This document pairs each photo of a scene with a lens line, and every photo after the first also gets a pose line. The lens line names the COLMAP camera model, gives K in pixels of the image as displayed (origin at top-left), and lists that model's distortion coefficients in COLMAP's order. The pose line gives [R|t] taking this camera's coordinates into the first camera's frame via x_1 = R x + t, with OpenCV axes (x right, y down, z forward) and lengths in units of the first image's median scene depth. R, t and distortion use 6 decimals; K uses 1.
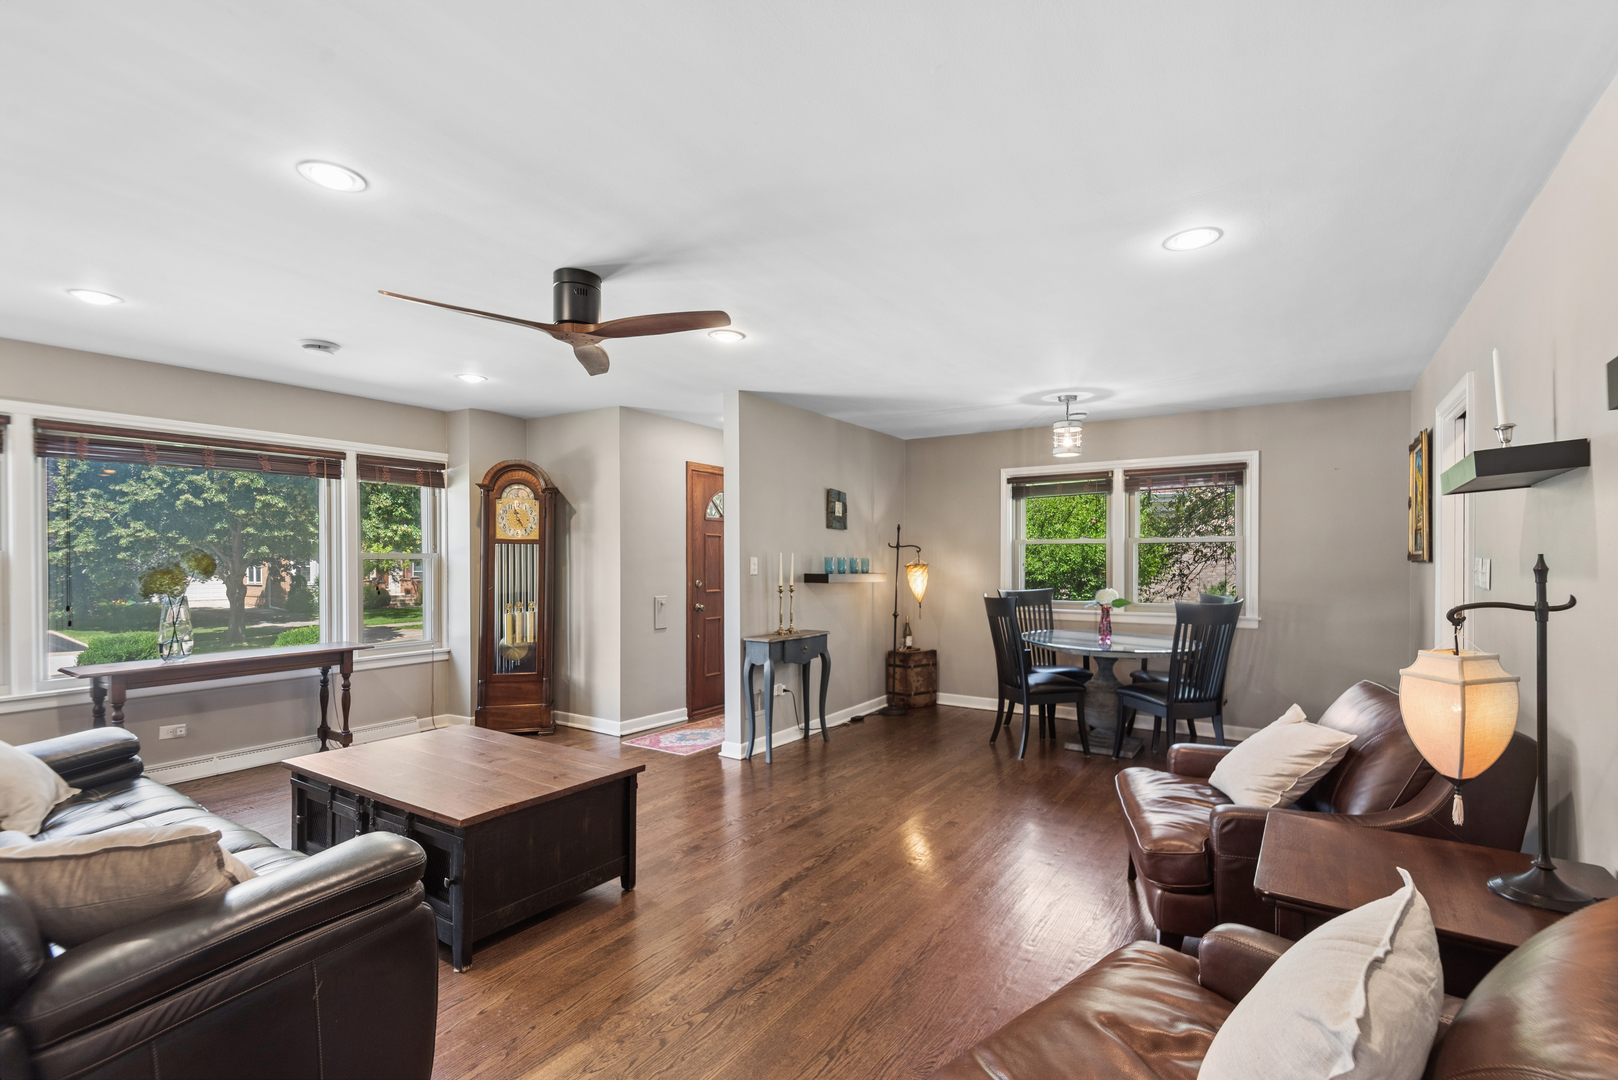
lens RADIAL K [[741.7, 0, 812.4], [0, 741.7, 549.8], [0, 0, 1]] dist [0.027254, 0.000056]
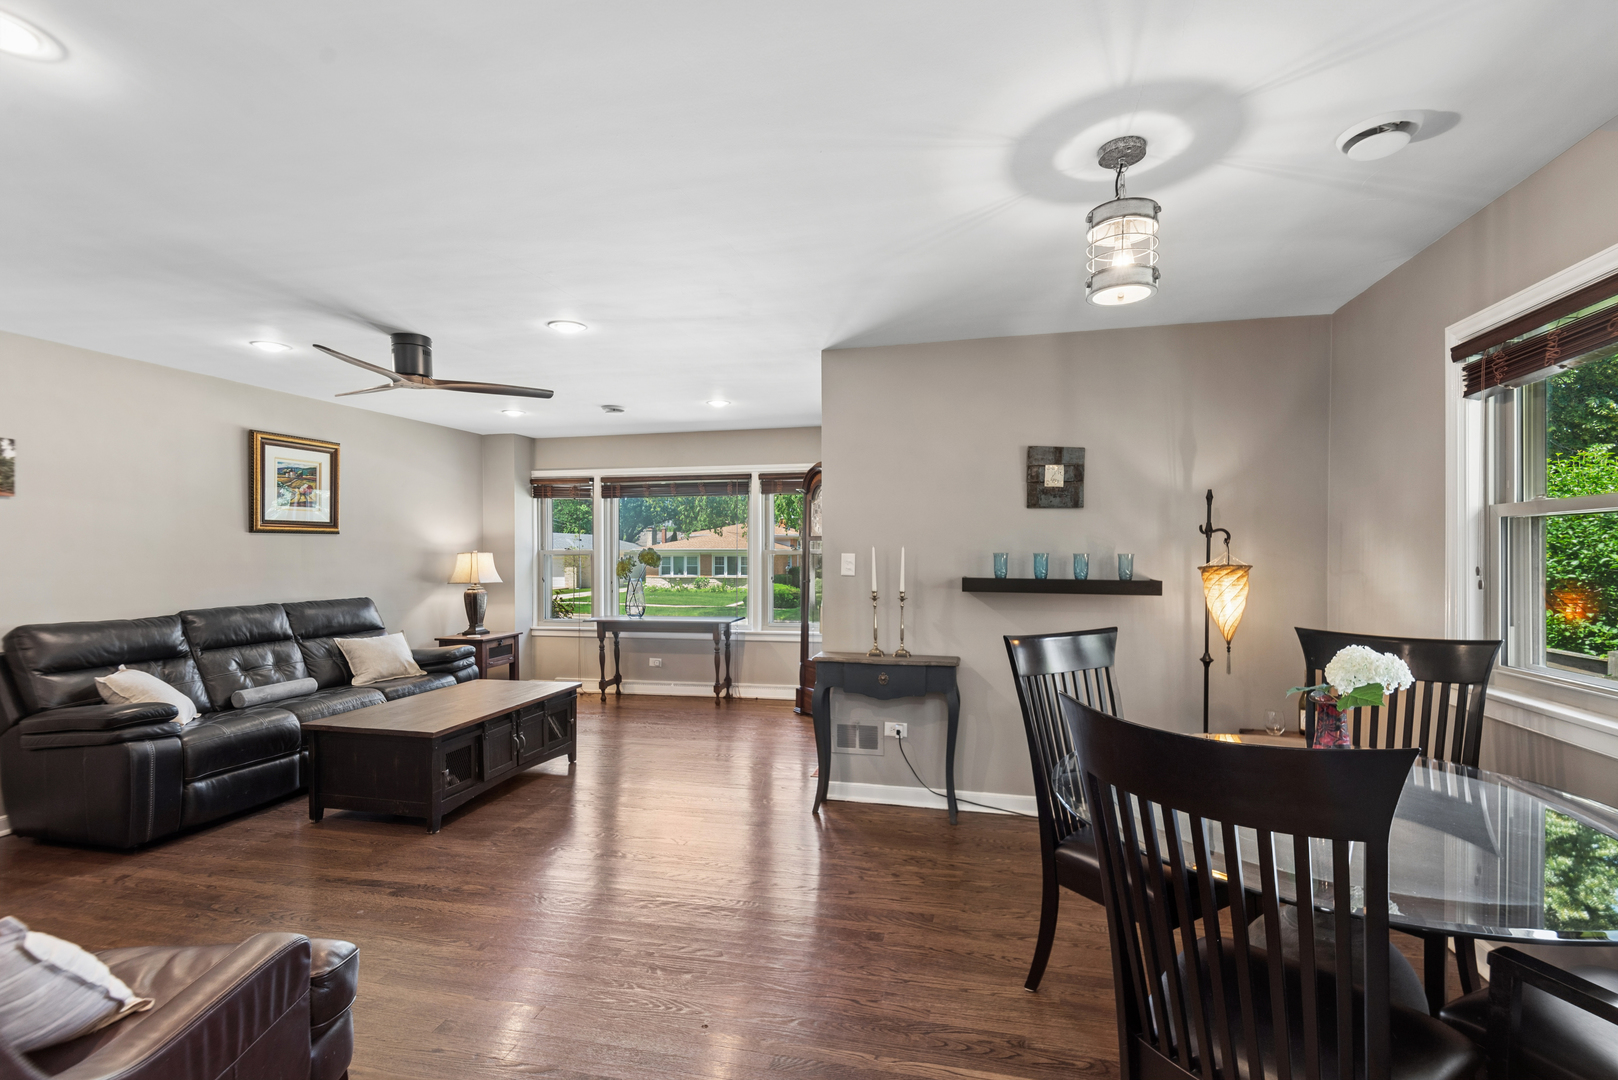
lens RADIAL K [[733.3, 0, 809.0], [0, 733.3, 540.0], [0, 0, 1]] dist [0.000607, 0.000083]
pose [[0.325258, -0.017707, -0.945460, 0.562882], [0.014997, 0.999796, -0.013565, 0.004878], [0.945506, -0.009767, 0.325457, 0.607541]]
